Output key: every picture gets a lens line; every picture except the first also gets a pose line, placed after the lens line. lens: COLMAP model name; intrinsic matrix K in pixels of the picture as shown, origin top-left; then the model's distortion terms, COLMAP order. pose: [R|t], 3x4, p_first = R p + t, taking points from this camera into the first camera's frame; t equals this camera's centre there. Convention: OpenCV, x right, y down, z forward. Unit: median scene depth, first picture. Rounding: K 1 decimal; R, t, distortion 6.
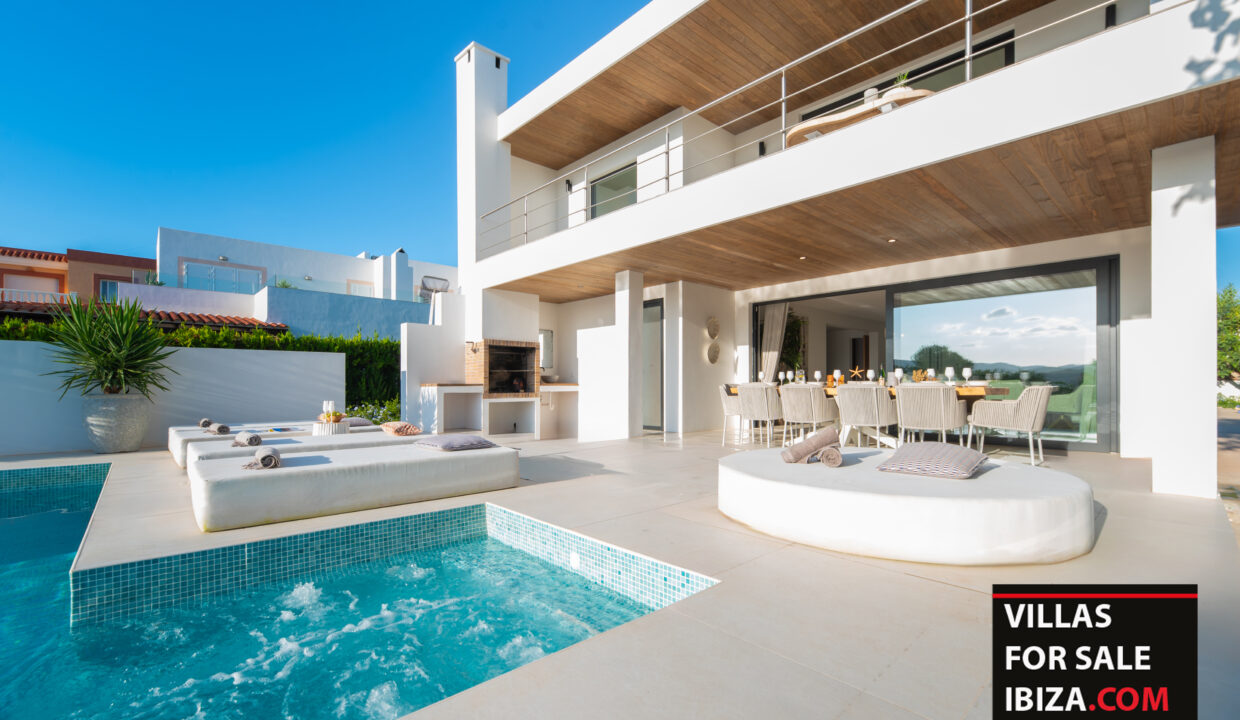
lens RADIAL K [[513.9, 0, 611.4], [0, 513.9, 386.7], [0, 0, 1]] dist [-0.000094, 0.000140]
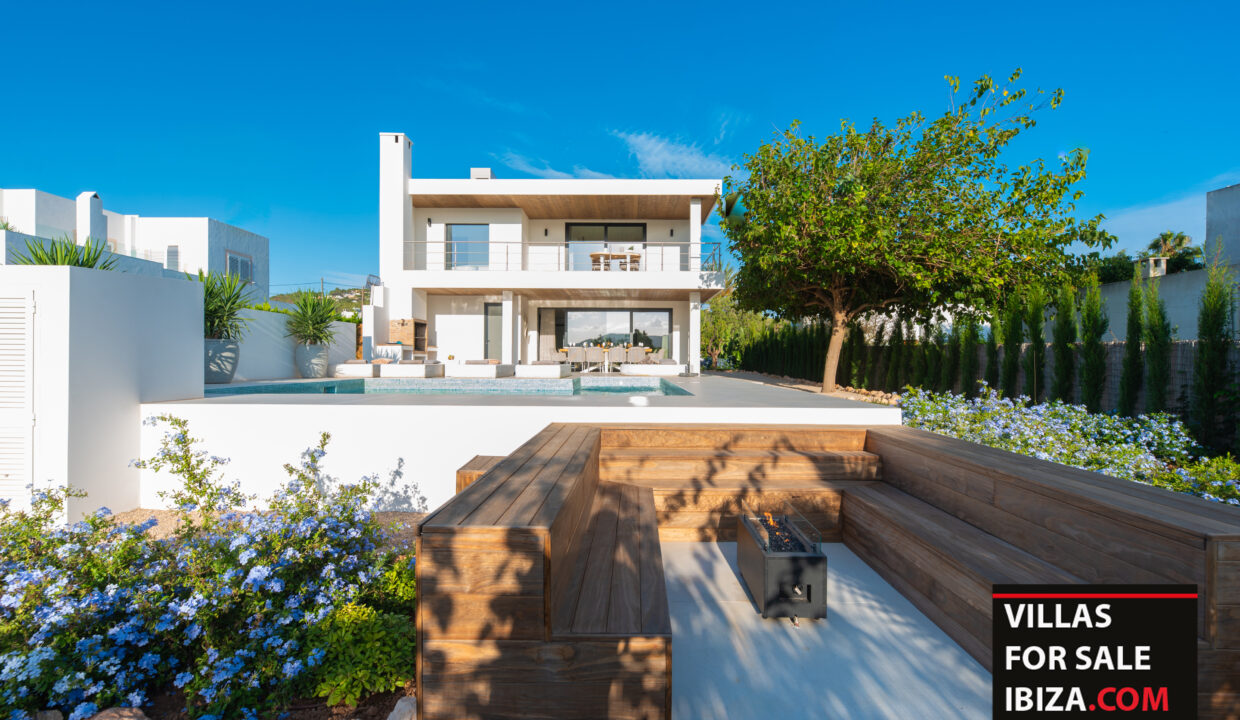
lens RADIAL K [[555.6, 0, 620.0], [0, 555.6, 360.0], [0, 0, 1]] dist [0.000147, -0.000389]
pose [[0.697311, 0.002879, 0.716763, -1.035125], [-0.003110, 0.999995, -0.000991, 0.037503], [-0.716762, -0.001538, 0.697317, -0.703531]]
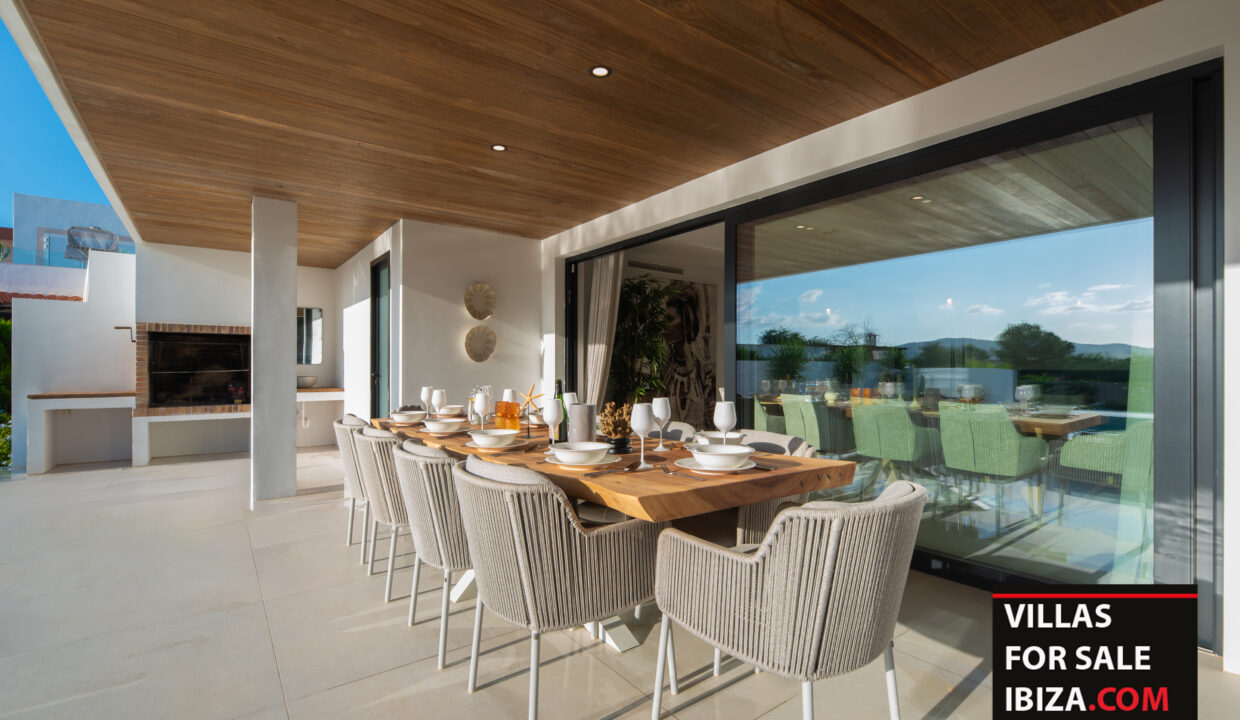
lens RADIAL K [[547.0, 0, 614.0], [0, 547.0, 371.4], [0, 0, 1]] dist [-0.002817, -0.000411]
pose [[0.994816, 0.001369, -0.101682, 0.401507], [-0.001095, 0.999996, 0.002756, -0.034831], [0.101685, -0.002631, 0.994813, 0.386050]]
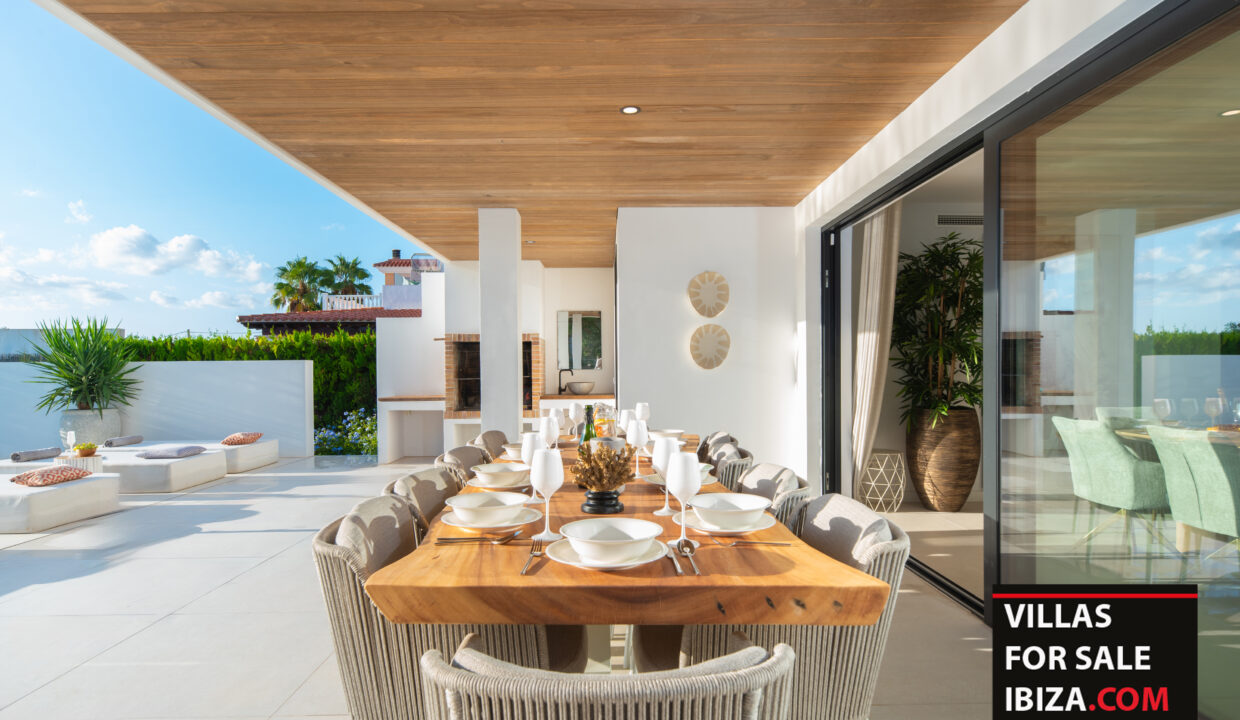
lens RADIAL K [[660.5, 0, 622.4], [0, 660.5, 376.1], [0, 0, 1]] dist [-0.000154, 0.000402]
pose [[0.751843, 0.003185, -0.659334, 0.525939], [0.005771, 0.999918, 0.011411, -0.044074], [0.659317, -0.012384, 0.751763, 0.473331]]
